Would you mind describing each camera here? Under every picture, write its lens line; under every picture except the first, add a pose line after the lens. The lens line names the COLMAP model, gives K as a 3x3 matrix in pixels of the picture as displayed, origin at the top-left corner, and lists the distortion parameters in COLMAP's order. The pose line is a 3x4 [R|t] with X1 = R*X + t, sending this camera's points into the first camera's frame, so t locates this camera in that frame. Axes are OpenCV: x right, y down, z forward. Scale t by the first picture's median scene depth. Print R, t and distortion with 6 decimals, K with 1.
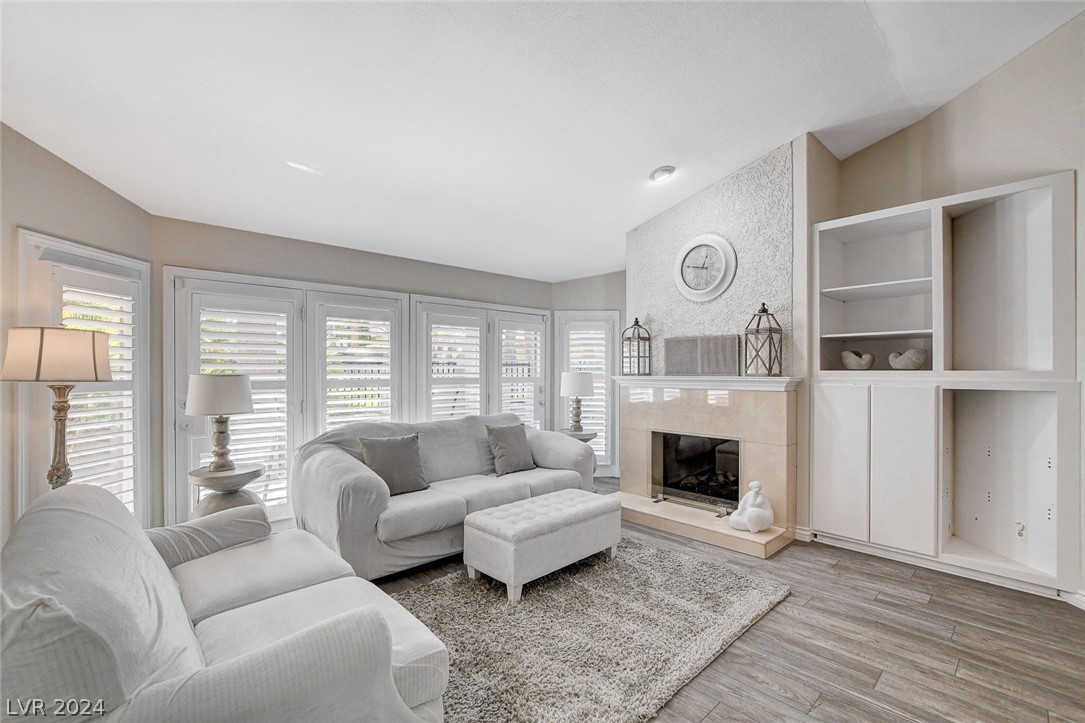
lens RADIAL K [[477.6, 0, 544.3], [0, 477.6, 369.2], [0, 0, 1]] dist [-0.020867, 0.005142]
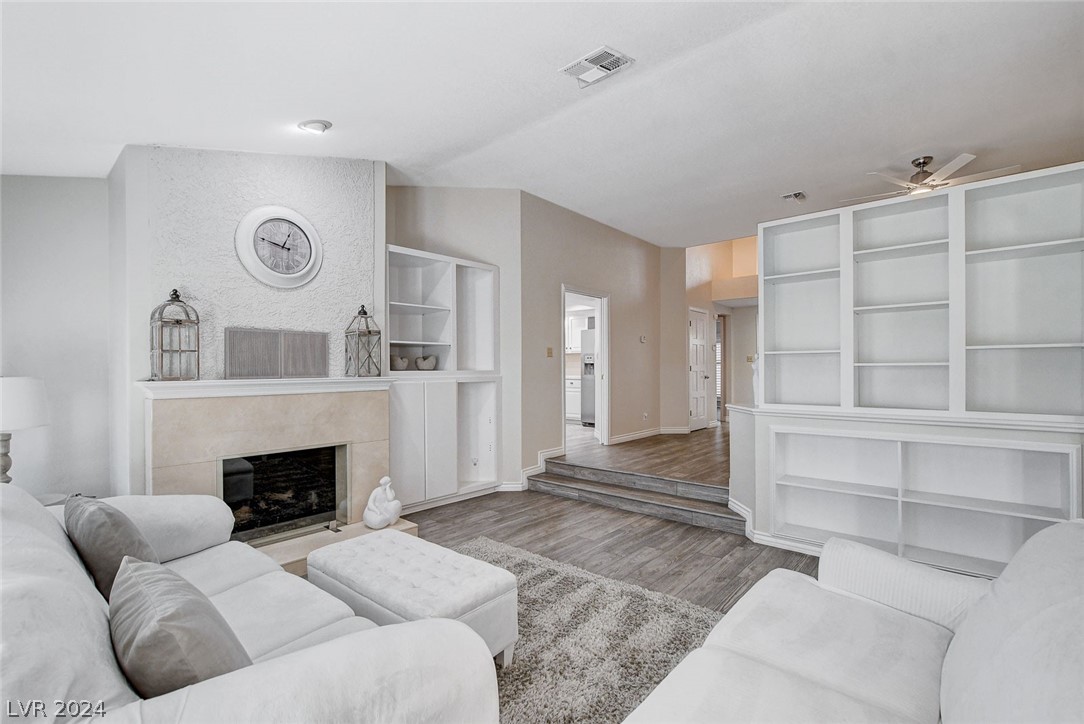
lens RADIAL K [[477.1, 0, 543.8], [0, 477.1, 369.7], [0, 0, 1]] dist [-0.020867, 0.005142]
pose [[-0.101397, 0.001541, 0.994845, -0.621676], [0.003379, 0.999994, -0.001205, 0.002363], [-0.994840, 0.003239, -0.101402, 0.744395]]
